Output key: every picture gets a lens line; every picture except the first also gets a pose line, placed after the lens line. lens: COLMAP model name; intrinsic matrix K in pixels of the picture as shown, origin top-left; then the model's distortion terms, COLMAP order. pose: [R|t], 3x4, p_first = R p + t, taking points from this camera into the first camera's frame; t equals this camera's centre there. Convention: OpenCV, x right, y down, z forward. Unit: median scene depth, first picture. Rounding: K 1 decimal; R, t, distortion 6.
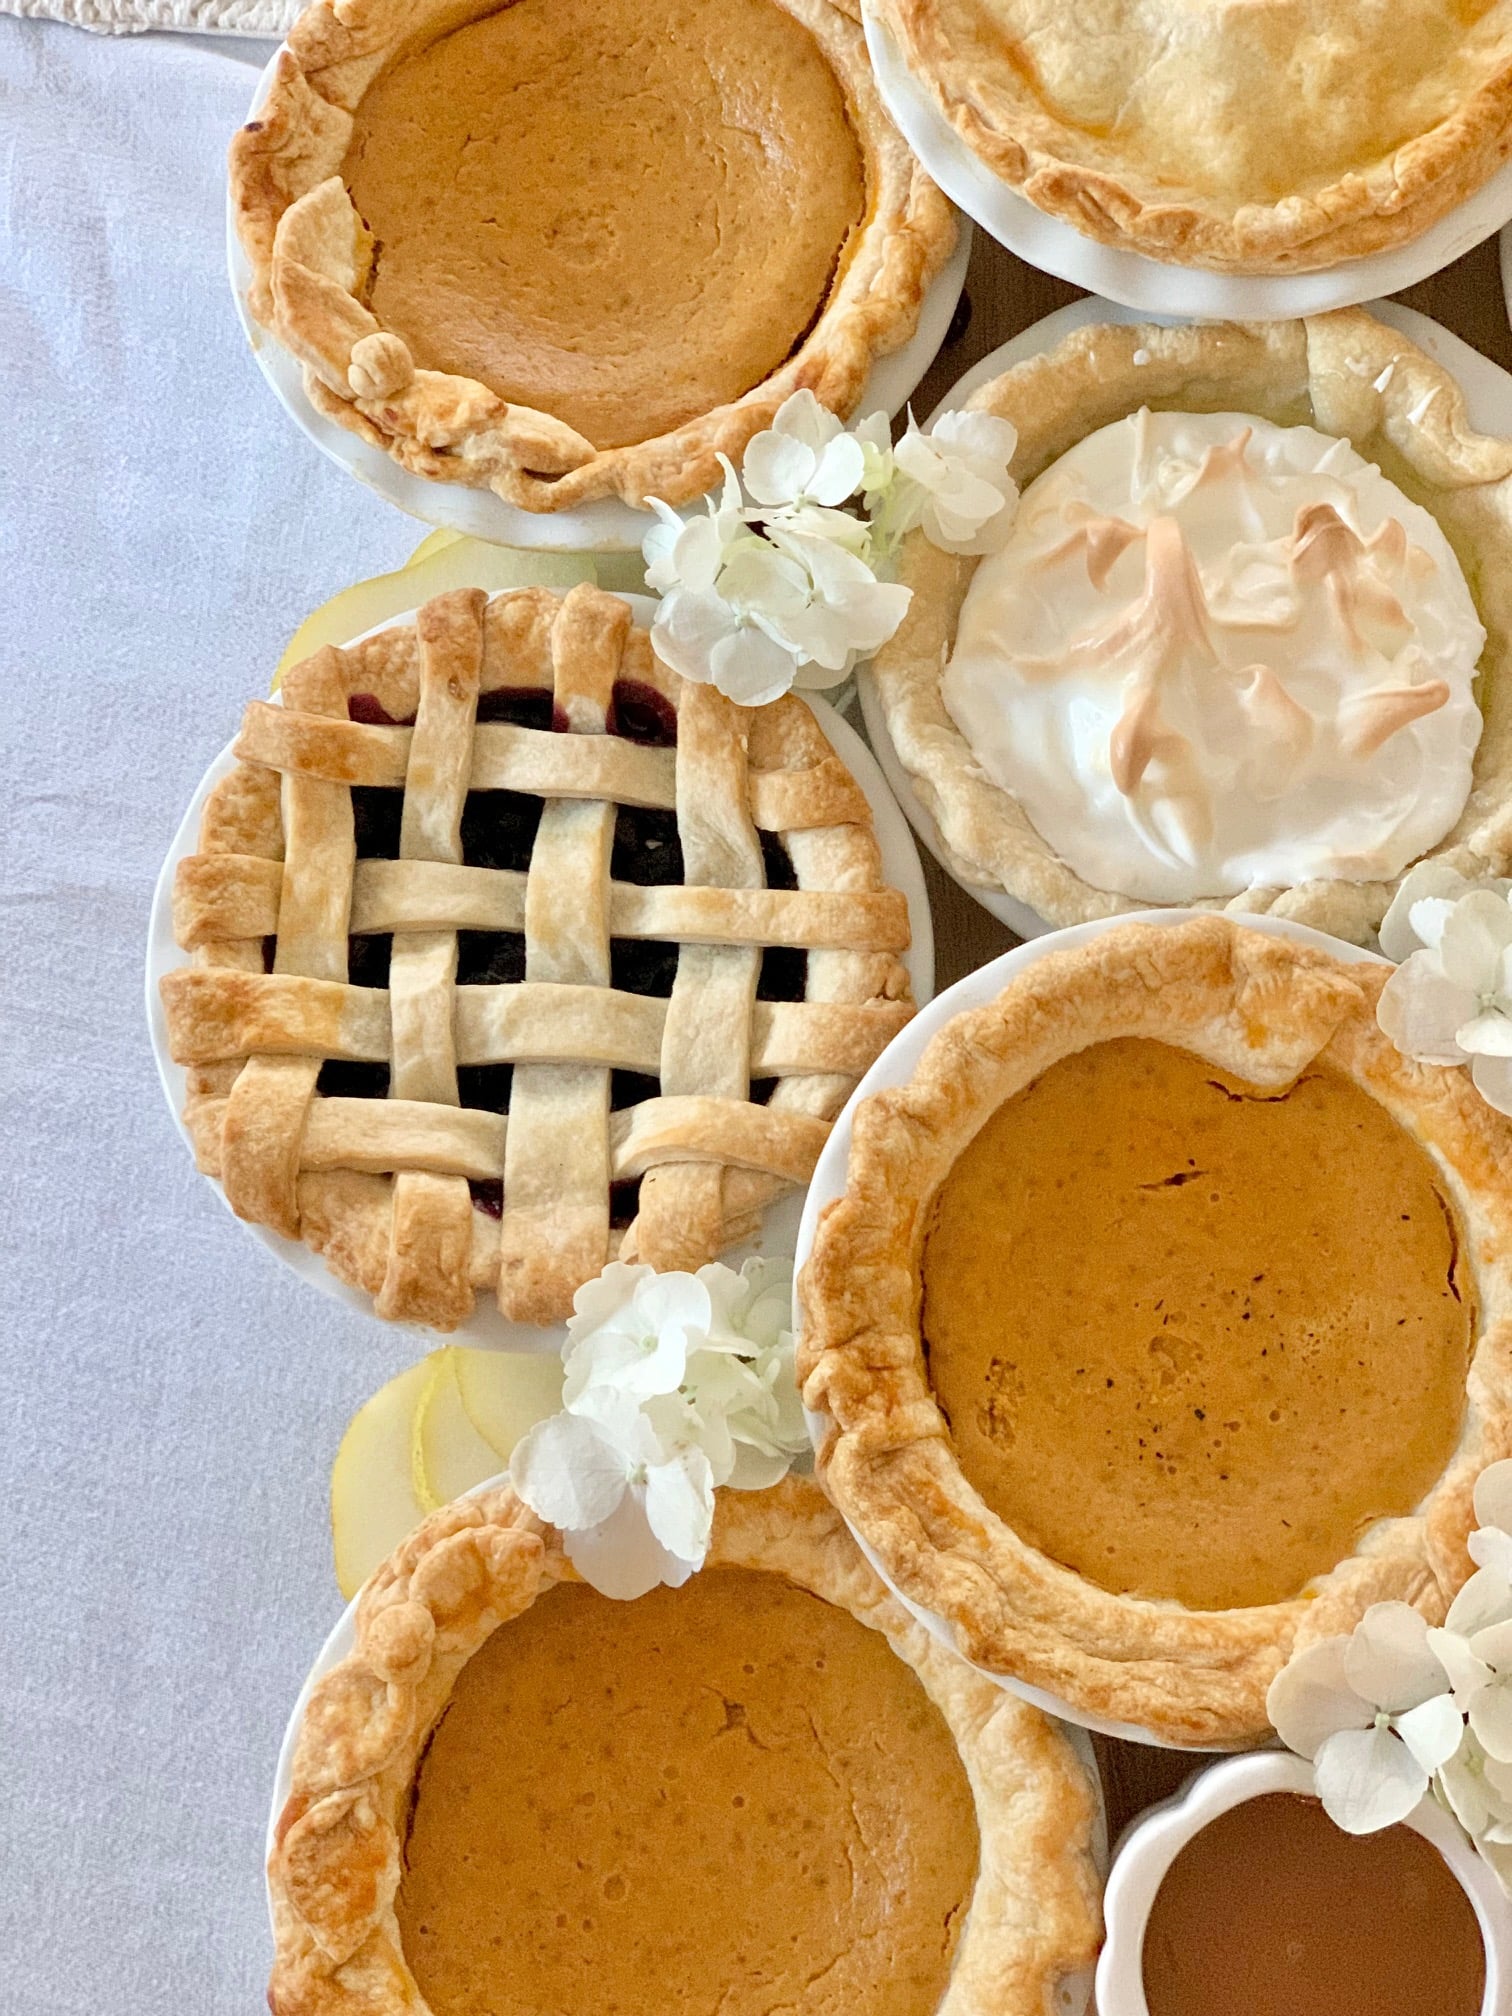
lens RADIAL K [[3053.9, 0, 692.0], [0, 3053.9, 1043.6], [0, 0, 1]] dist [-0.002263, 0.000000]
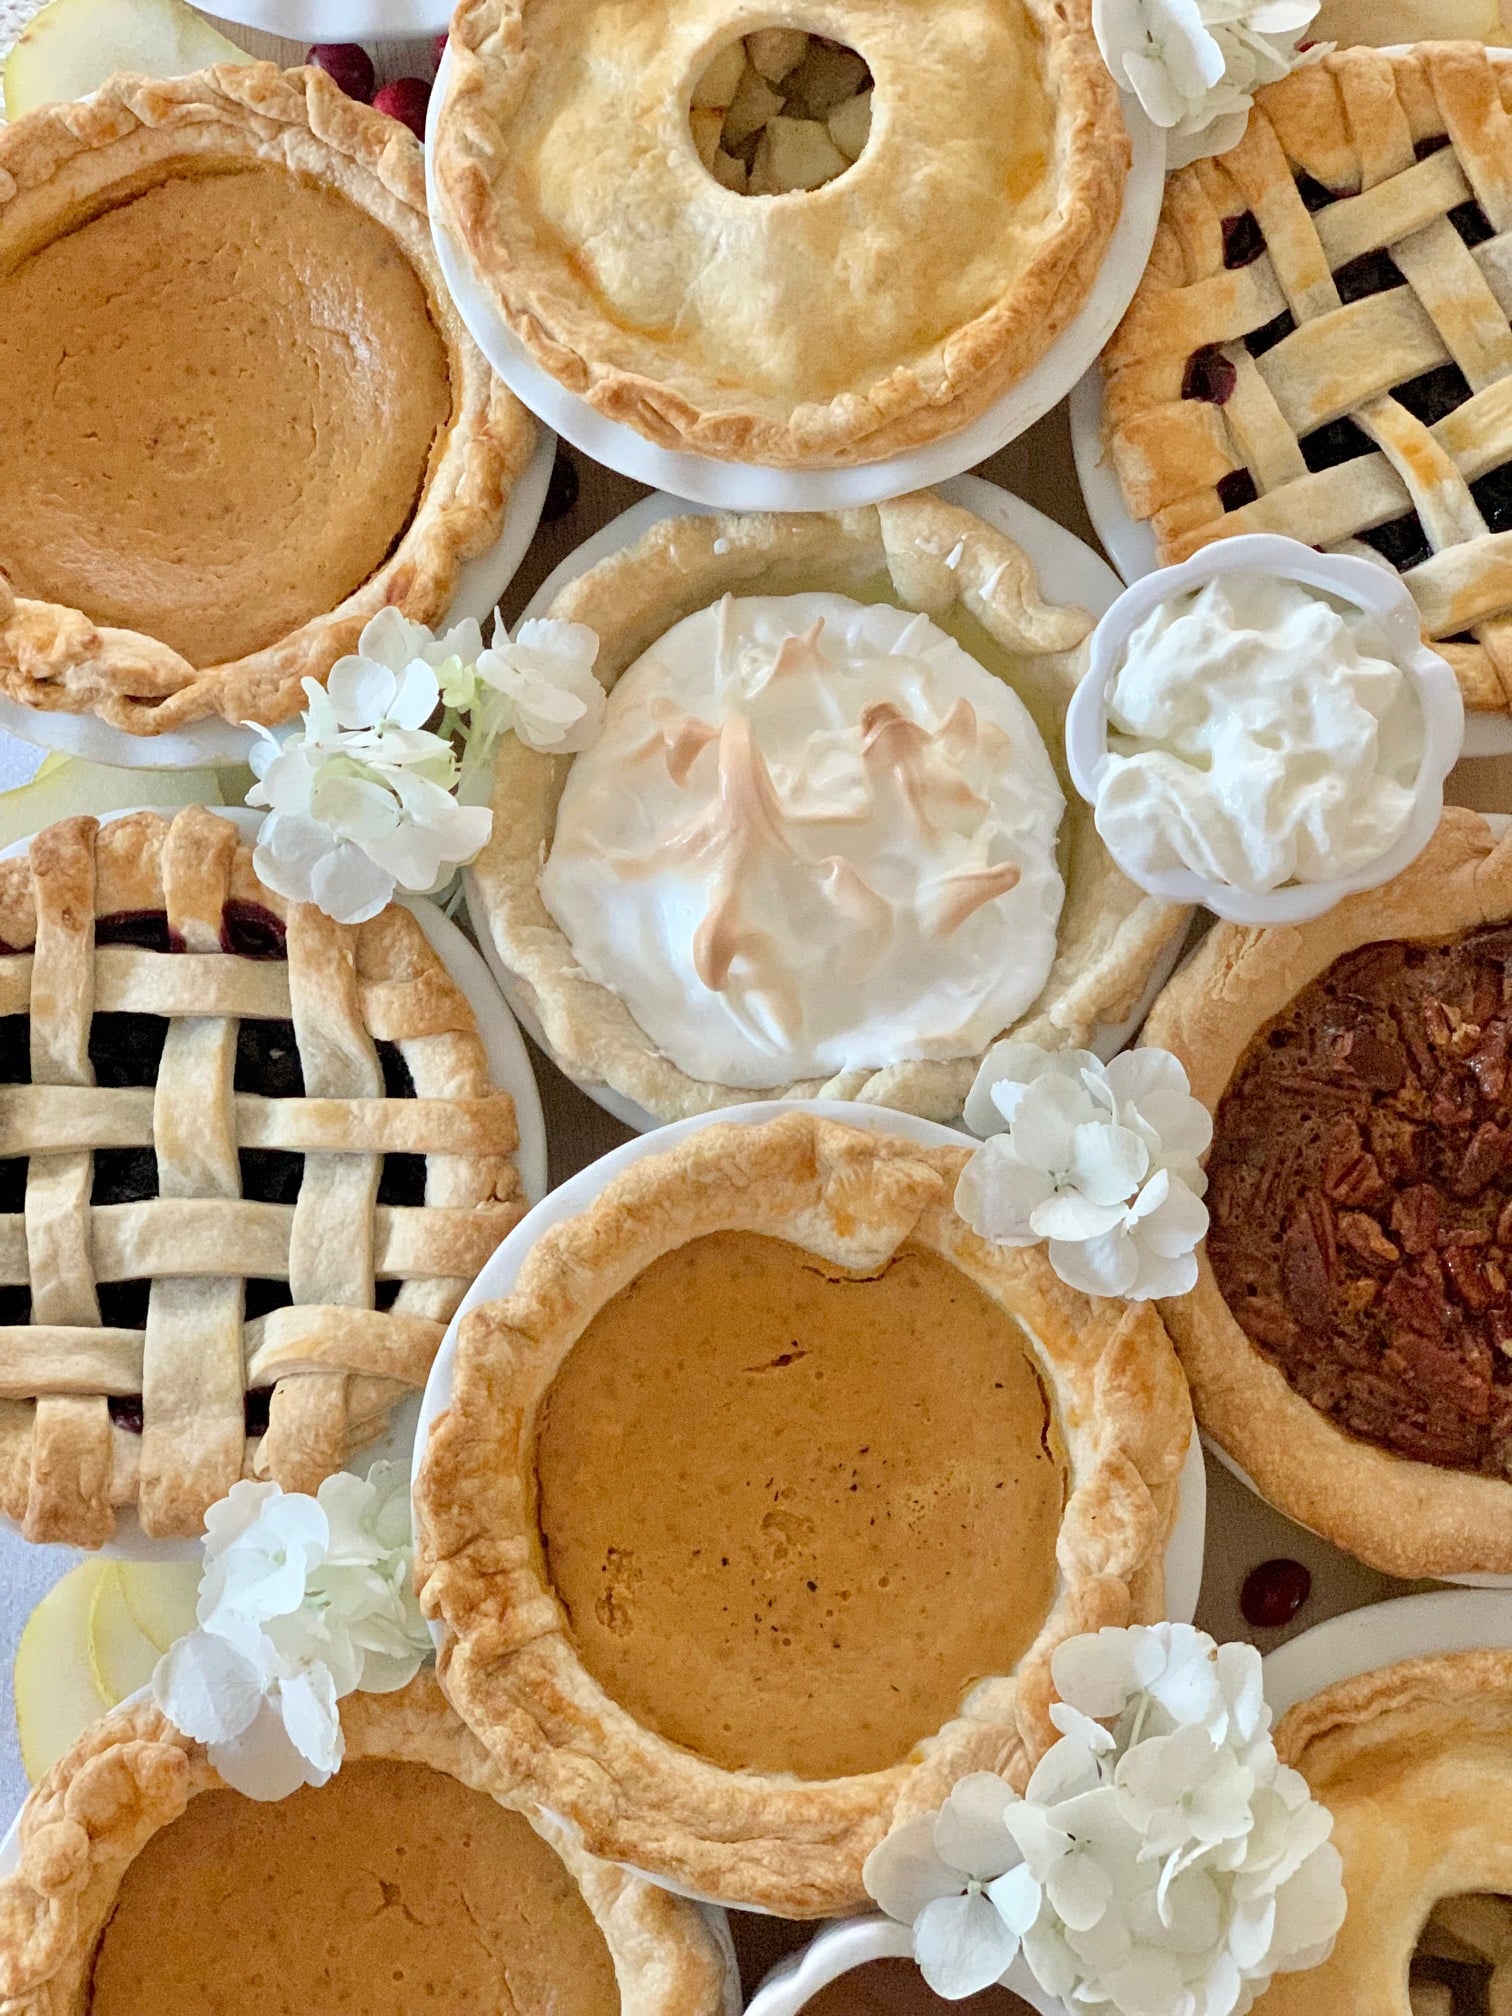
lens RADIAL K [[3053.9, 0, 735.6], [0, 3053.9, 1010.9], [0, 0, 1]] dist [-0.002263, 0.000000]
pose [[0.997950, -0.063186, 0.010198, 0.136717], [0.062538, 0.996542, 0.054715, -0.129677], [-0.013620, -0.053965, 0.998450, -0.035257]]
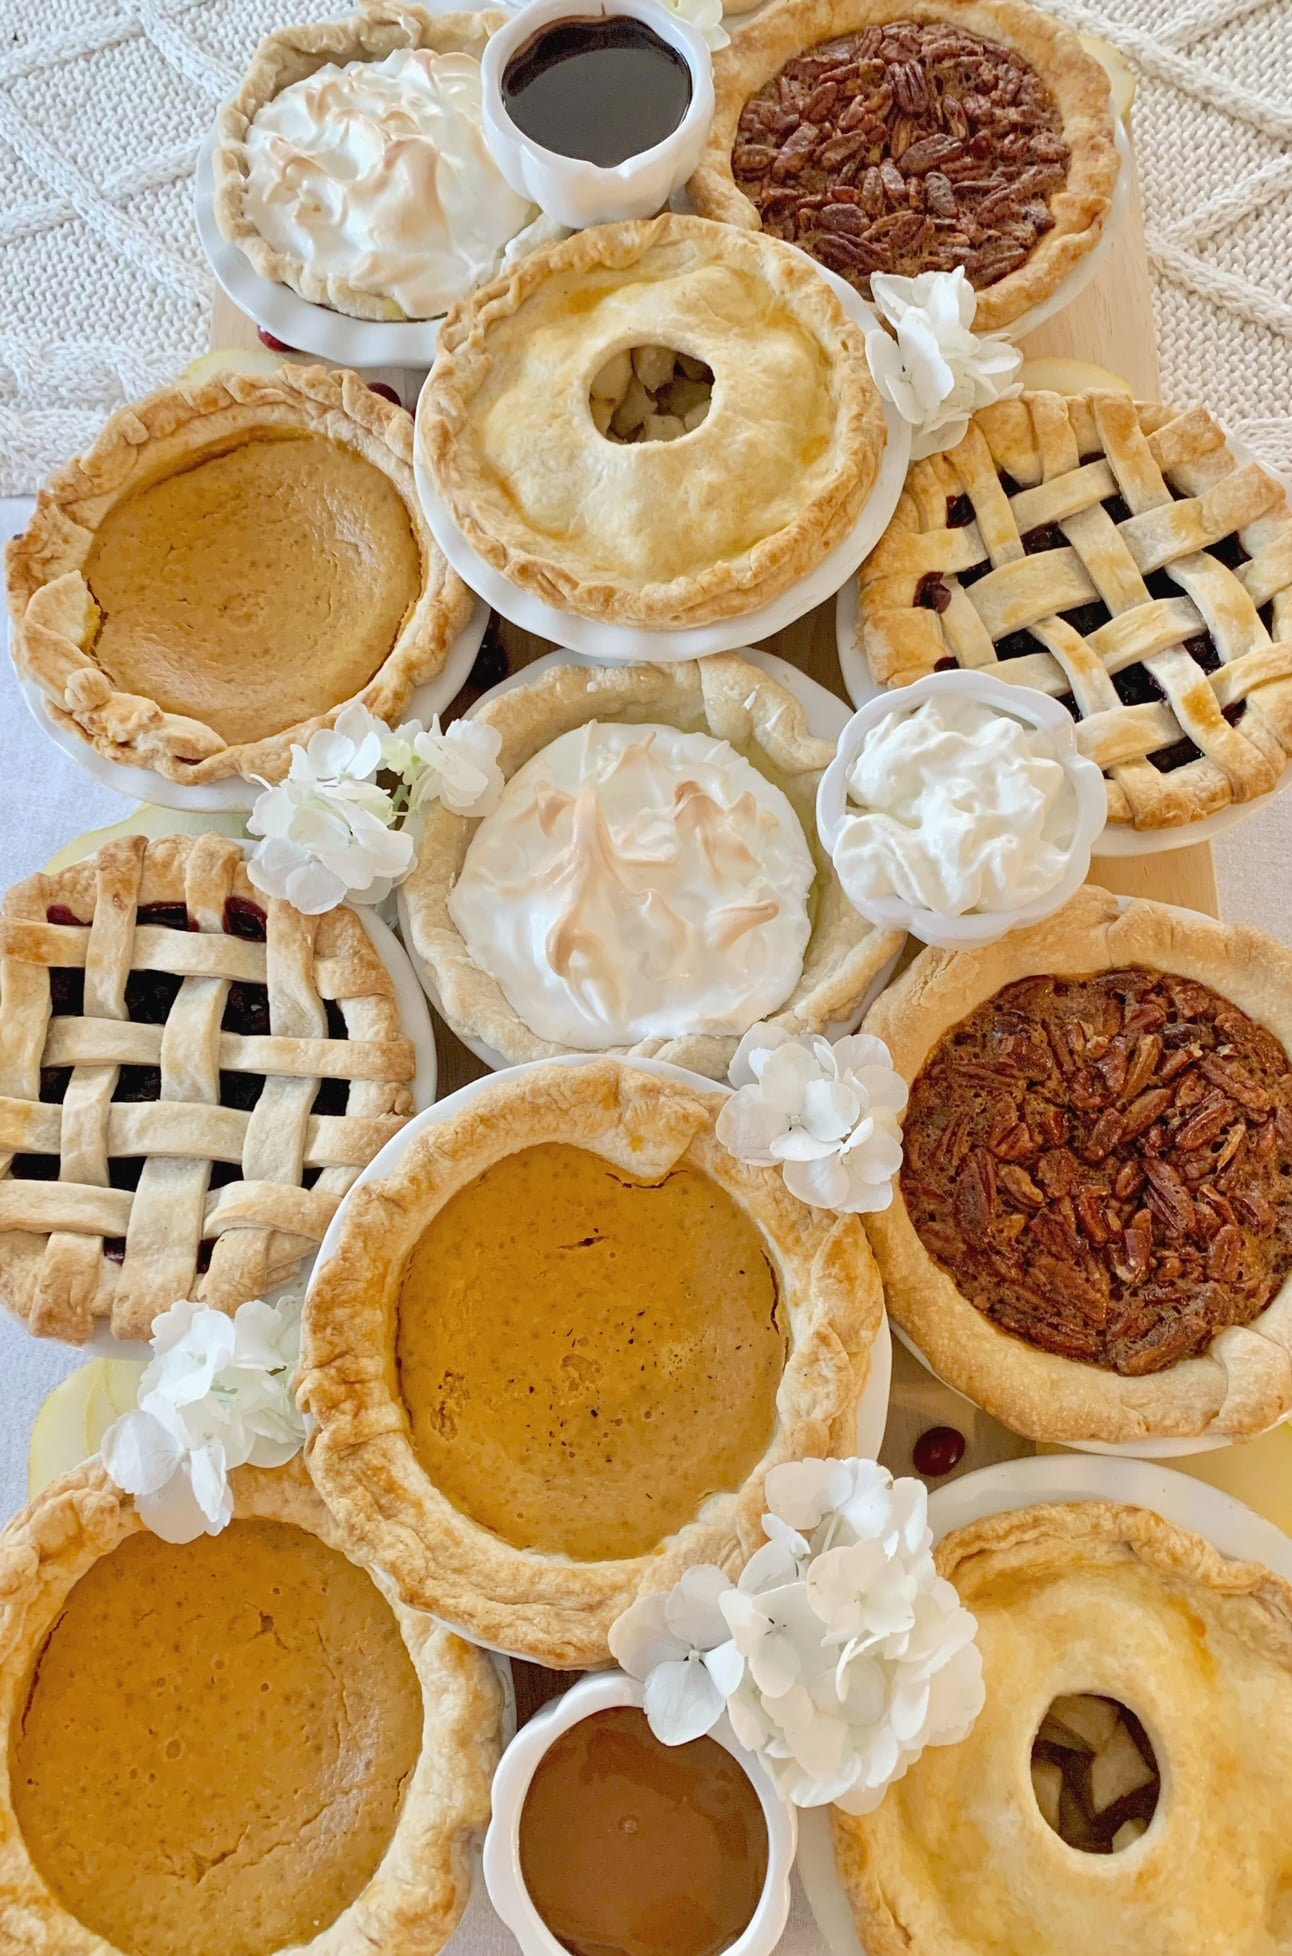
lens RADIAL K [[1550.7, 0, 615.8], [0, 1550.7, 991.7], [0, 0, 1]] dist [0.001339, -0.028281]
pose [[0.999742, 0.007210, -0.021524, 0.183398], [-0.008638, 0.997716, -0.066999, -0.024654], [0.020992, 0.067168, 0.997521, 0.260037]]
